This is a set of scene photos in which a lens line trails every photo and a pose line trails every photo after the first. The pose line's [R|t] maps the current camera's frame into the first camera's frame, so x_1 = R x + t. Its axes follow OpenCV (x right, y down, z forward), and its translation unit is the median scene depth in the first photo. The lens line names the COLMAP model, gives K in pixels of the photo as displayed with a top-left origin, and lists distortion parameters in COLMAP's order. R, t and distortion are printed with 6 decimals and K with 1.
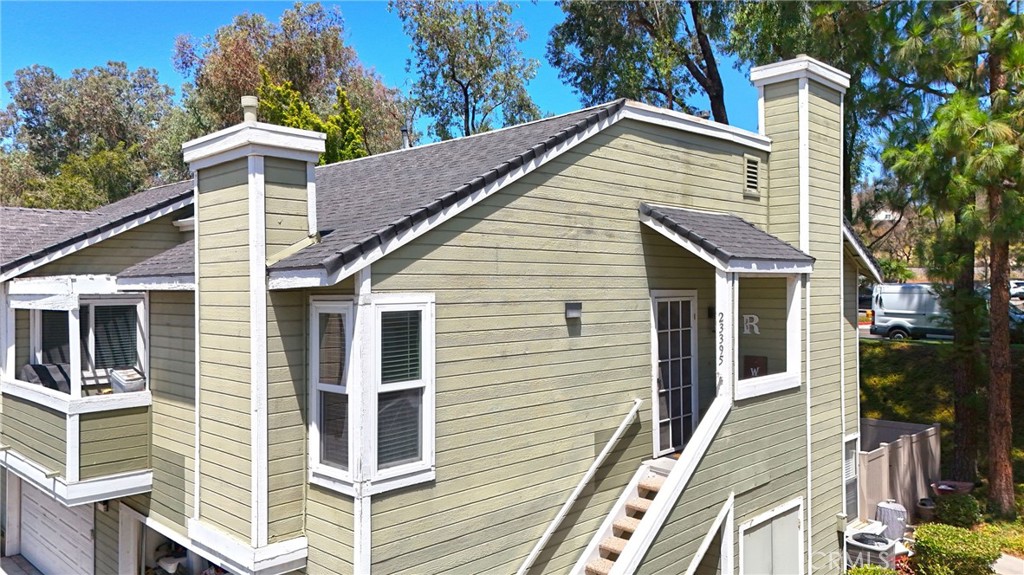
lens RADIAL K [[754.7, 0, 512.0], [0, 754.7, 287.5], [0, 0, 1]] dist [0.085610, -0.085038]
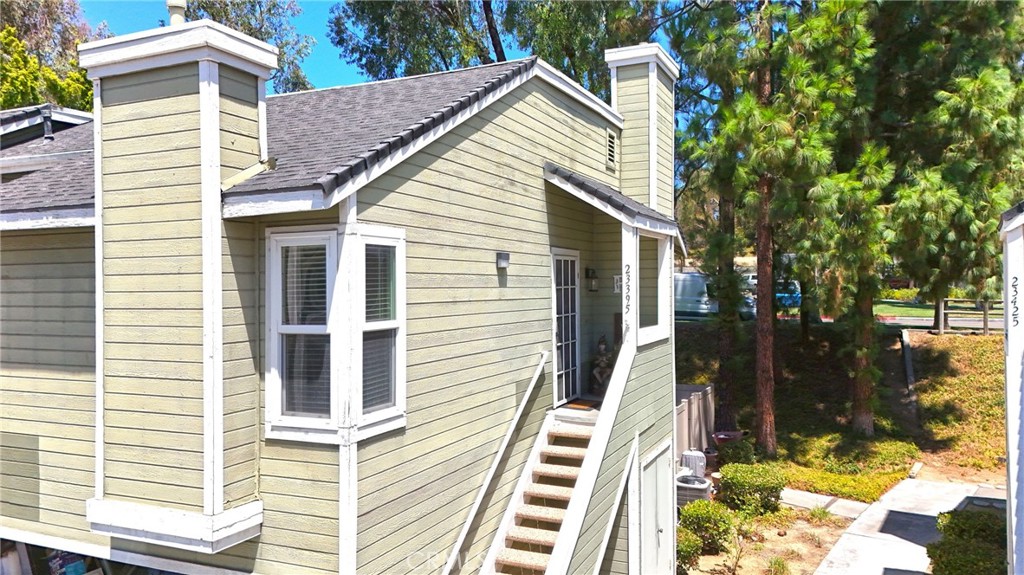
lens RADIAL K [[754.7, 0, 512.0], [0, 754.7, 287.5], [0, 0, 1]] dist [0.085610, -0.085038]
pose [[0.939191, -0.001888, 0.343389, -0.229445], [0.002510, 0.999996, -0.001366, 0.062222], [-0.343385, 0.002145, 0.939192, 0.051024]]
